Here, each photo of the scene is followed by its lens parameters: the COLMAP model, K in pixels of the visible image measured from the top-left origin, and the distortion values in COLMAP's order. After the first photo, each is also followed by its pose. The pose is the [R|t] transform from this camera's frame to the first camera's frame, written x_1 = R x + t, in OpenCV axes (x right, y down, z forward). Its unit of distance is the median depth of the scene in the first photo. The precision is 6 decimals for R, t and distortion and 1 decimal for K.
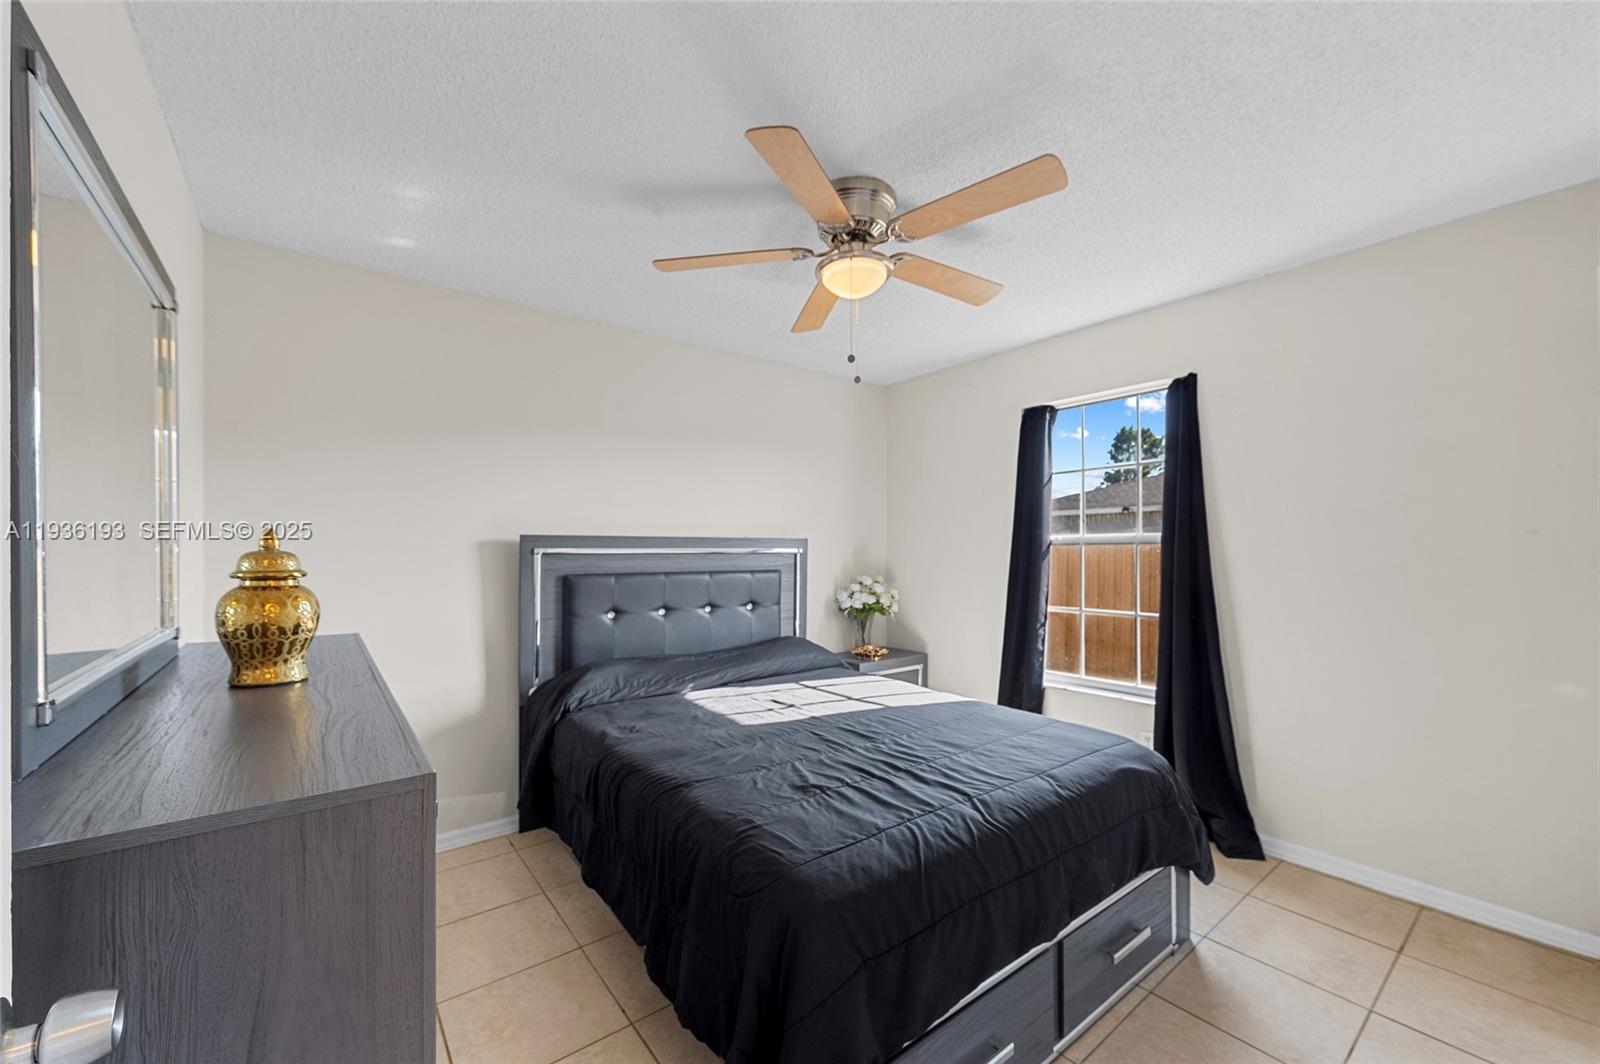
lens RADIAL K [[623.6, 0, 798.9], [0, 623.6, 542.5], [0, 0, 1]] dist [0.006812, -0.001767]
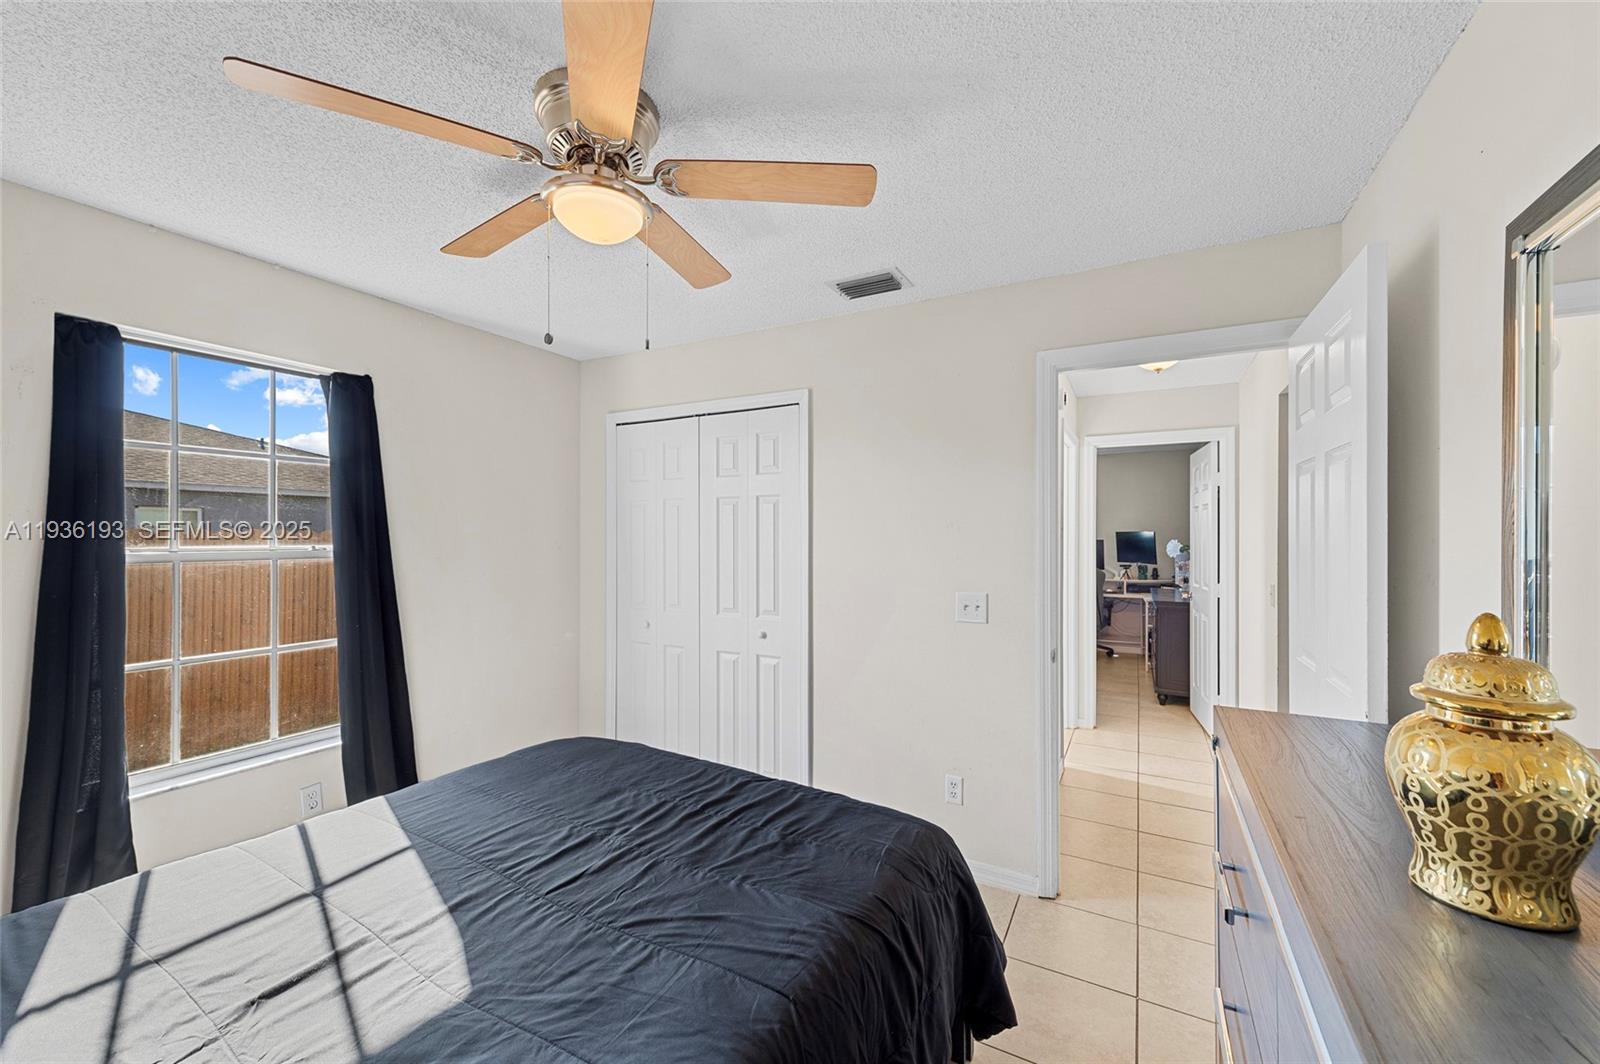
lens RADIAL K [[623.6, 0, 802.5], [0, 623.6, 536.9], [0, 0, 1]] dist [0.006812, -0.001767]
pose [[-0.395633, -0.002521, 0.918405, -0.633505], [-0.013750, 0.999900, -0.003178, -0.045349], [-0.918306, -0.013885, -0.395628, 1.009537]]
